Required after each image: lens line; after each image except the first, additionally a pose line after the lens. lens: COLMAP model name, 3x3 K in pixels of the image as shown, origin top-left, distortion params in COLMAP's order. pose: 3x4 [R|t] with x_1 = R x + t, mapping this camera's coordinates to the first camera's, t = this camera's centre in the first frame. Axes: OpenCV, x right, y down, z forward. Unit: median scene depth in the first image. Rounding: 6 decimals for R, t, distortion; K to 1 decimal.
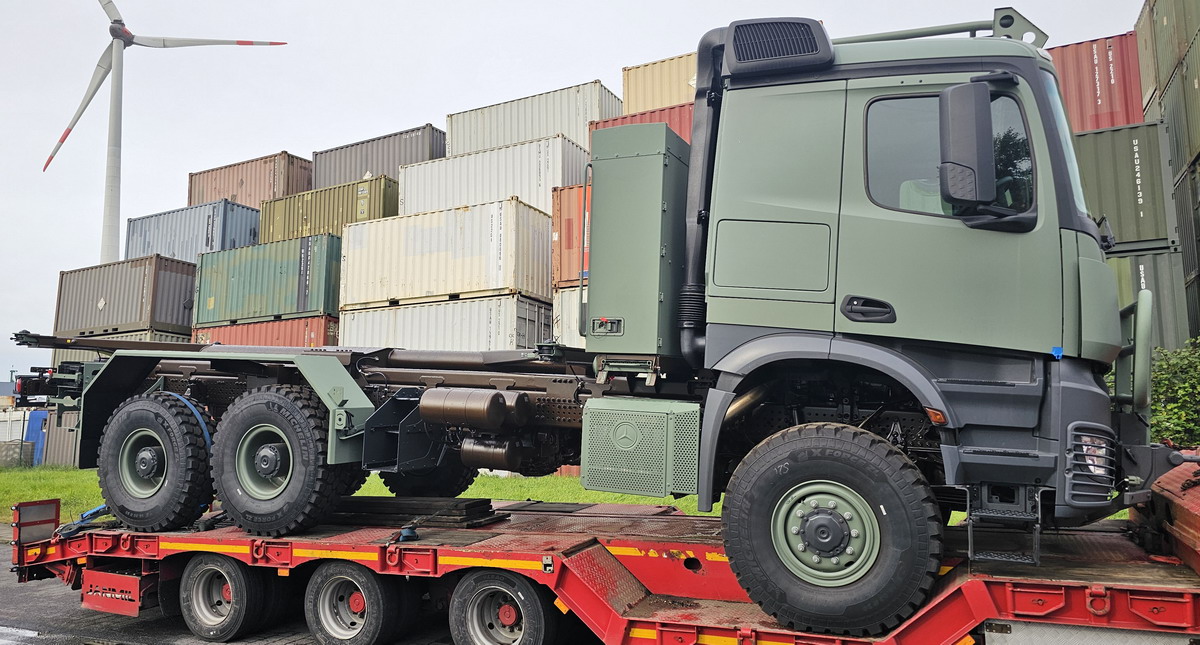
lens RADIAL K [[819.3, 0, 595.1], [0, 819.3, 337.7], [0, 0, 1]] dist [0.040020, -0.001799]
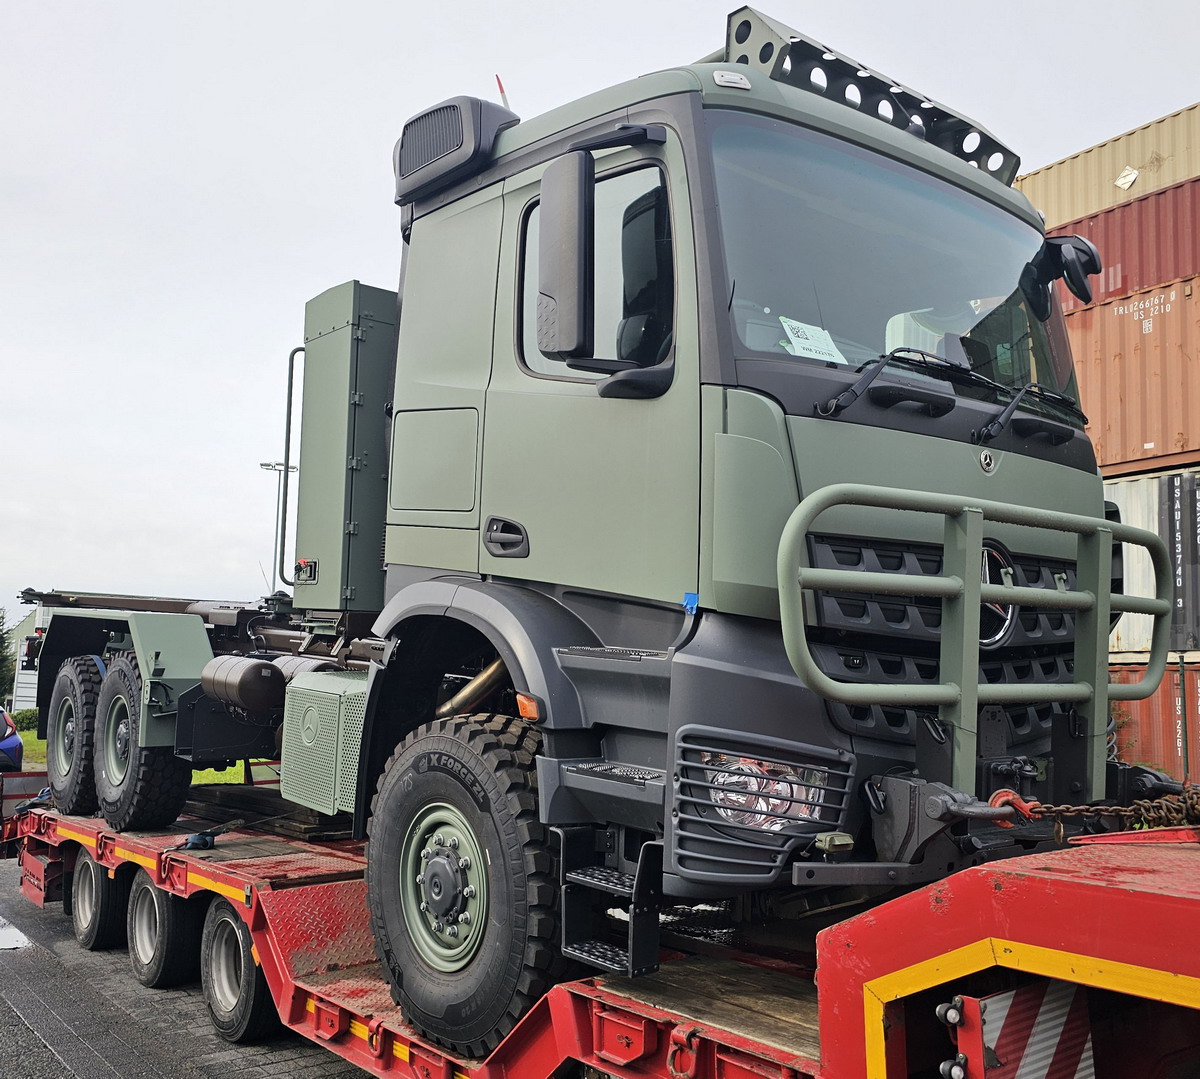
lens RADIAL K [[1118.4, 0, 597.9], [0, 1118.4, 570.7], [0, 0, 1]] dist [0.114813, -0.181928]
pose [[0.888628, -0.019300, -0.458222, 0.768465], [0.010131, 0.999696, -0.022460, 0.011209], [0.458517, 0.015316, 0.888554, 0.258425]]
